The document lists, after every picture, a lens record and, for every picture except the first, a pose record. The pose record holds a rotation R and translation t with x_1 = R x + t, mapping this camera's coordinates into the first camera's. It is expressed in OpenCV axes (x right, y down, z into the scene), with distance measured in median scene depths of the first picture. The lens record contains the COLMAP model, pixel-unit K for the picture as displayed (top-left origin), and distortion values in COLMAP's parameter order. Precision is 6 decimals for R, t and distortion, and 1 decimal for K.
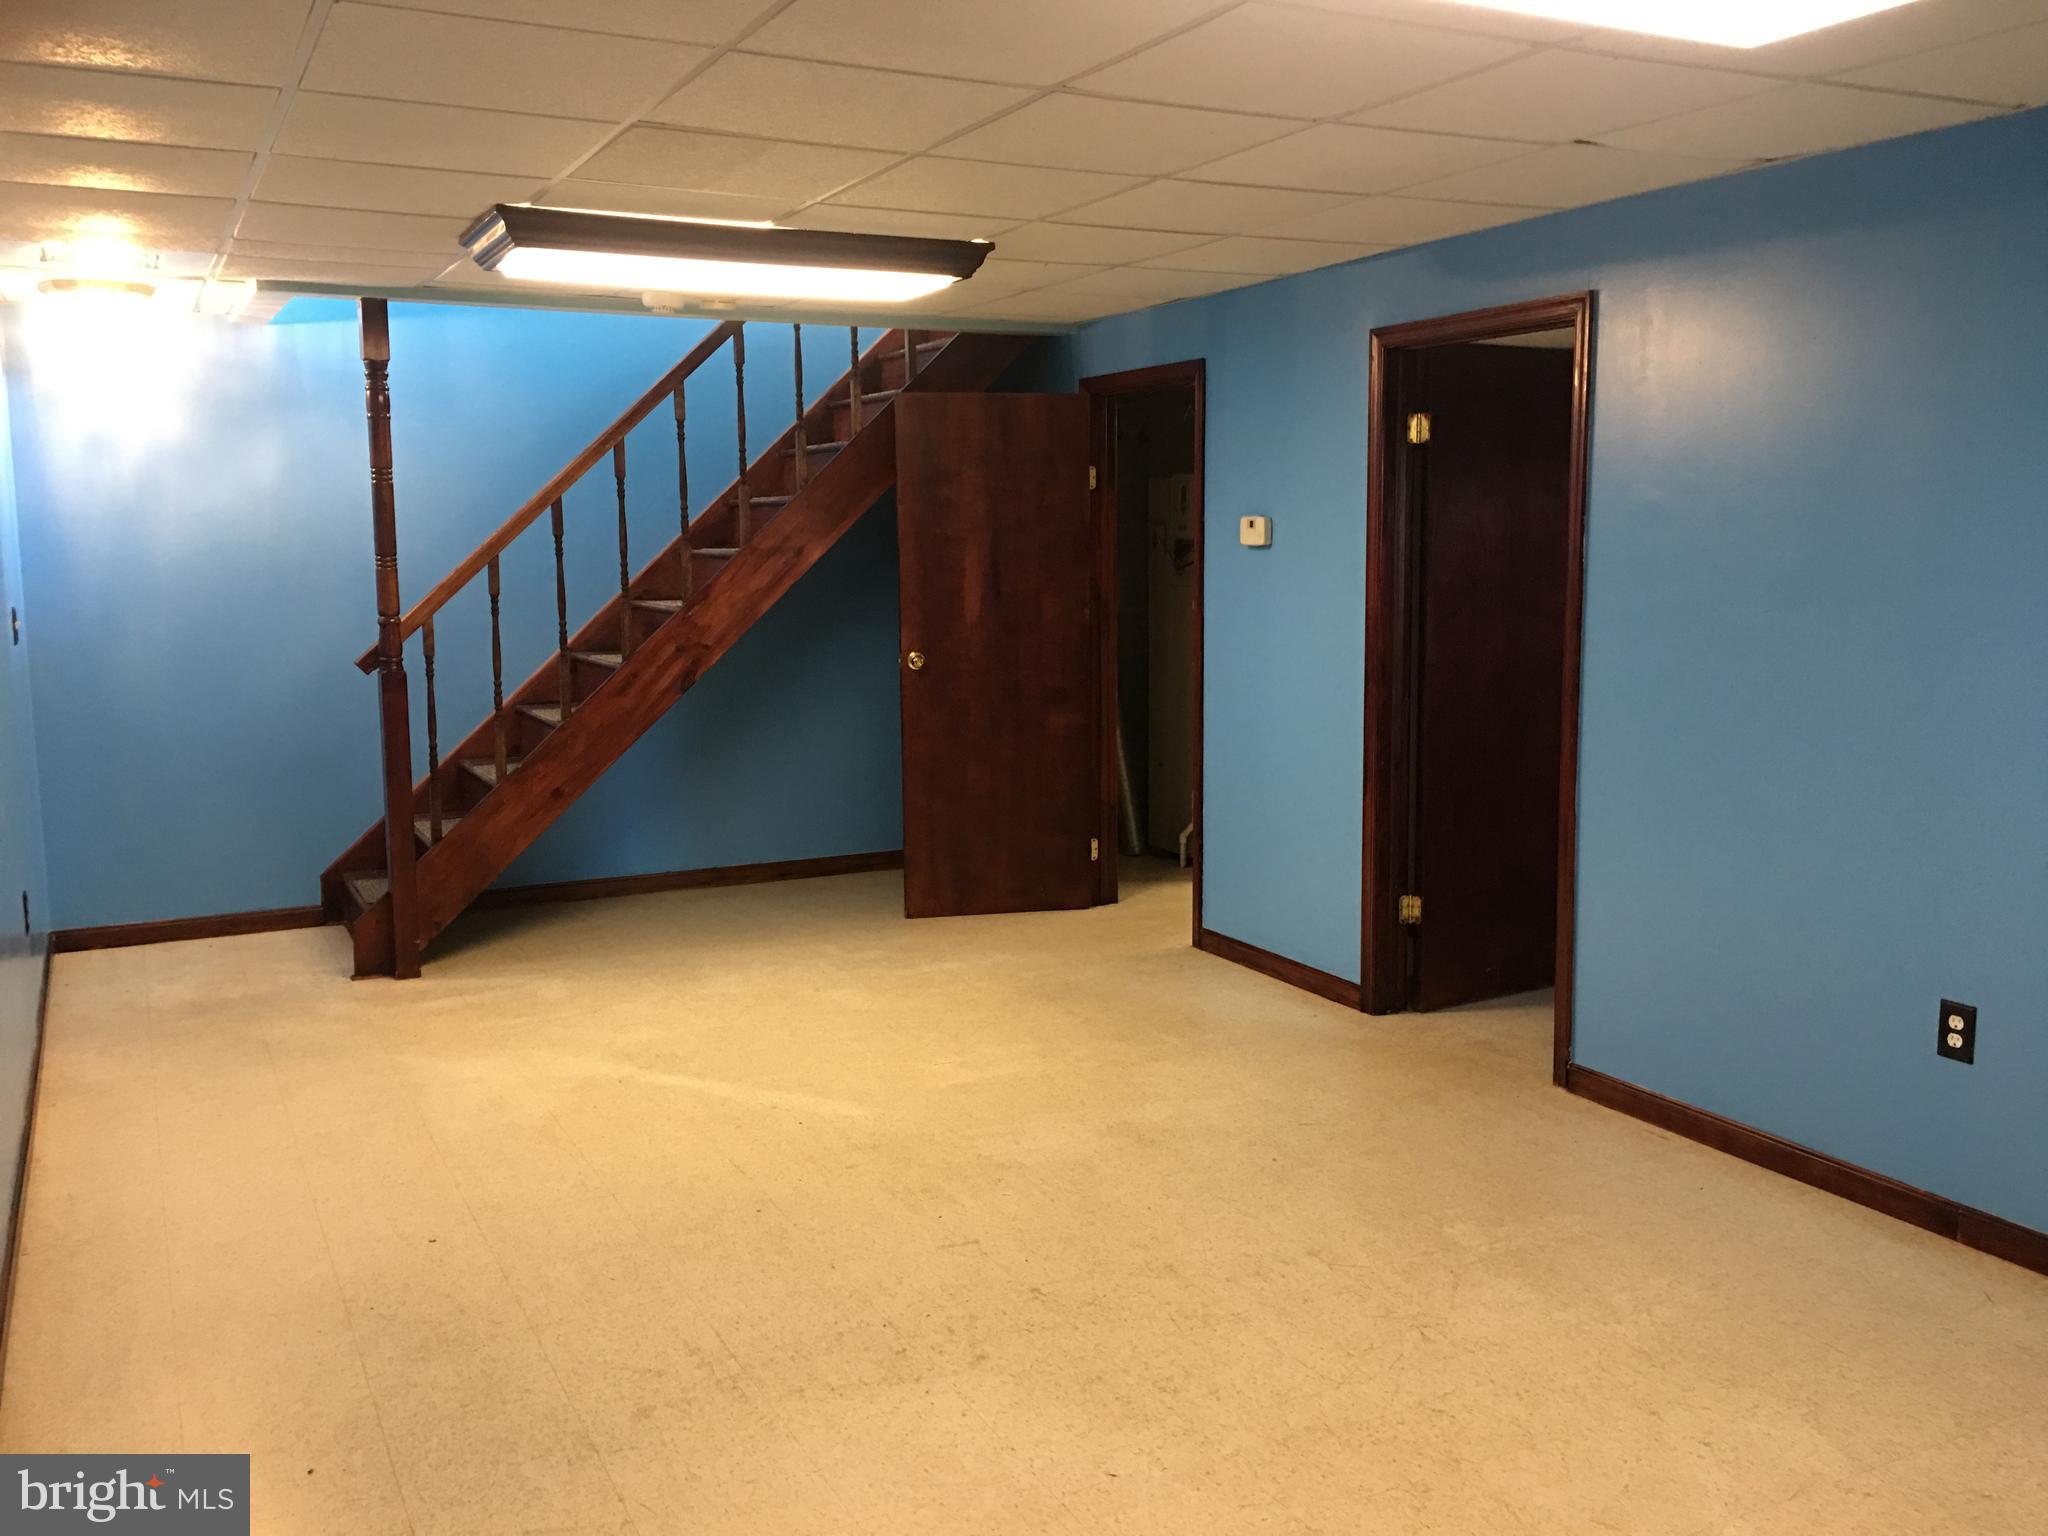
lens RADIAL K [[1749.4, 0, 1024.0], [0, 1749.4, 772.5], [0, 0, 1]] dist [0.070393, -0.084879]
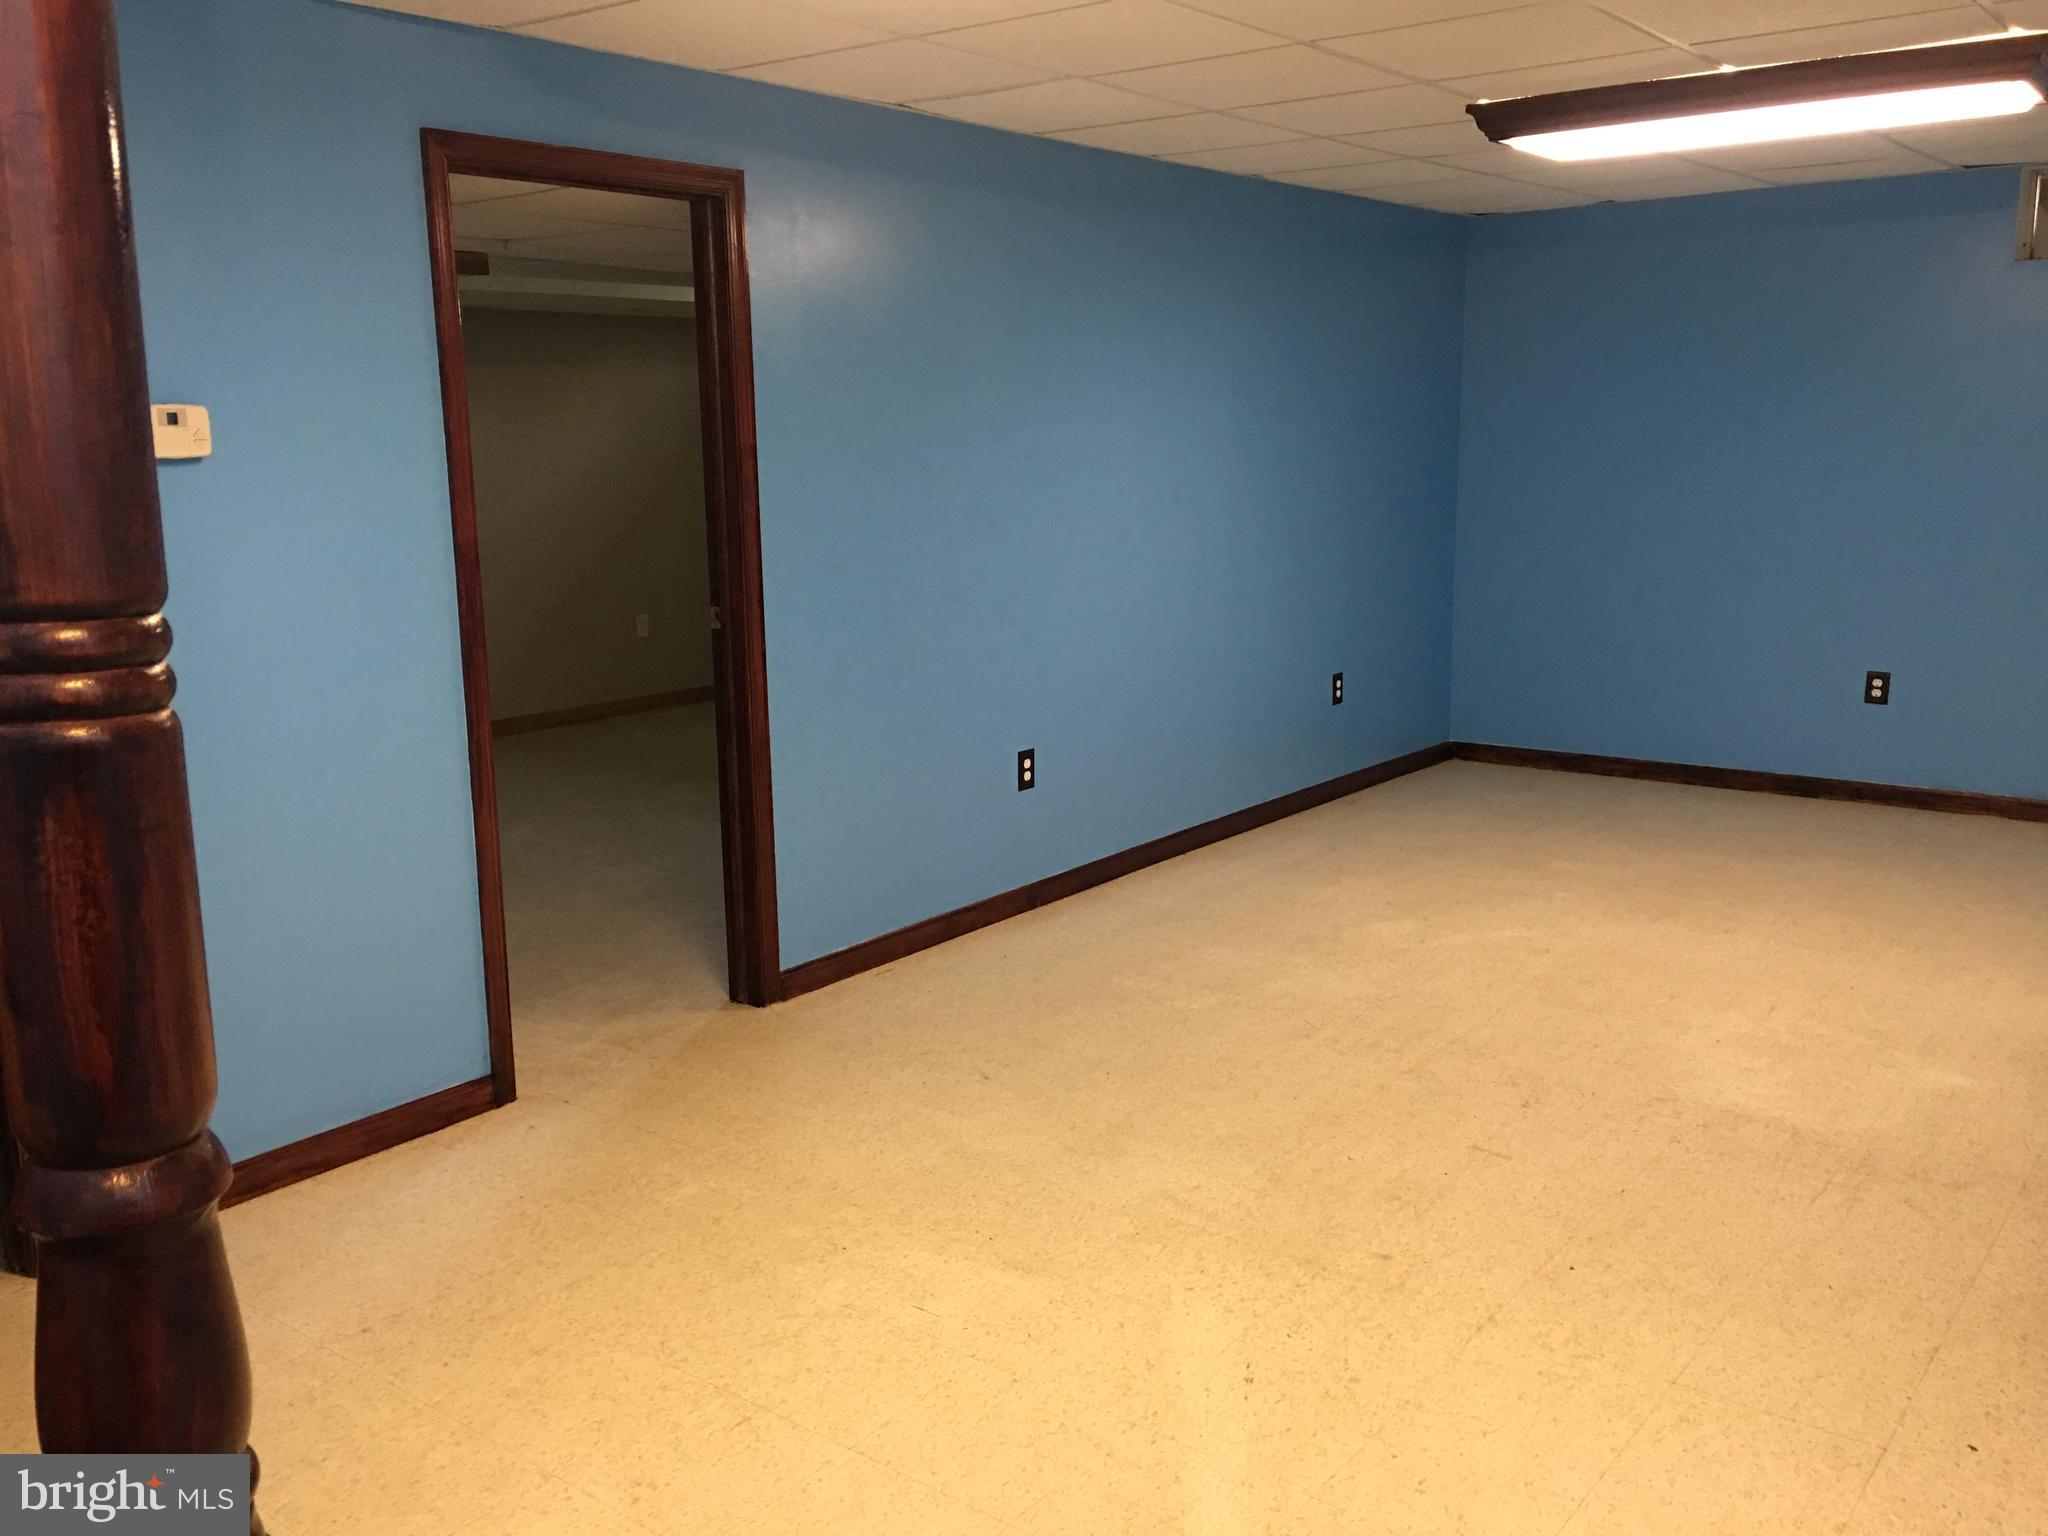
lens RADIAL K [[1749.4, 0, 1013.6], [0, 1749.4, 752.9], [0, 0, 1]] dist [0.070393, -0.084879]
pose [[-0.417794, -0.154416, 0.895323, -0.725582], [0.145141, 0.961451, 0.233549, -0.196315], [-0.896873, 0.227524, -0.379277, 1.482435]]
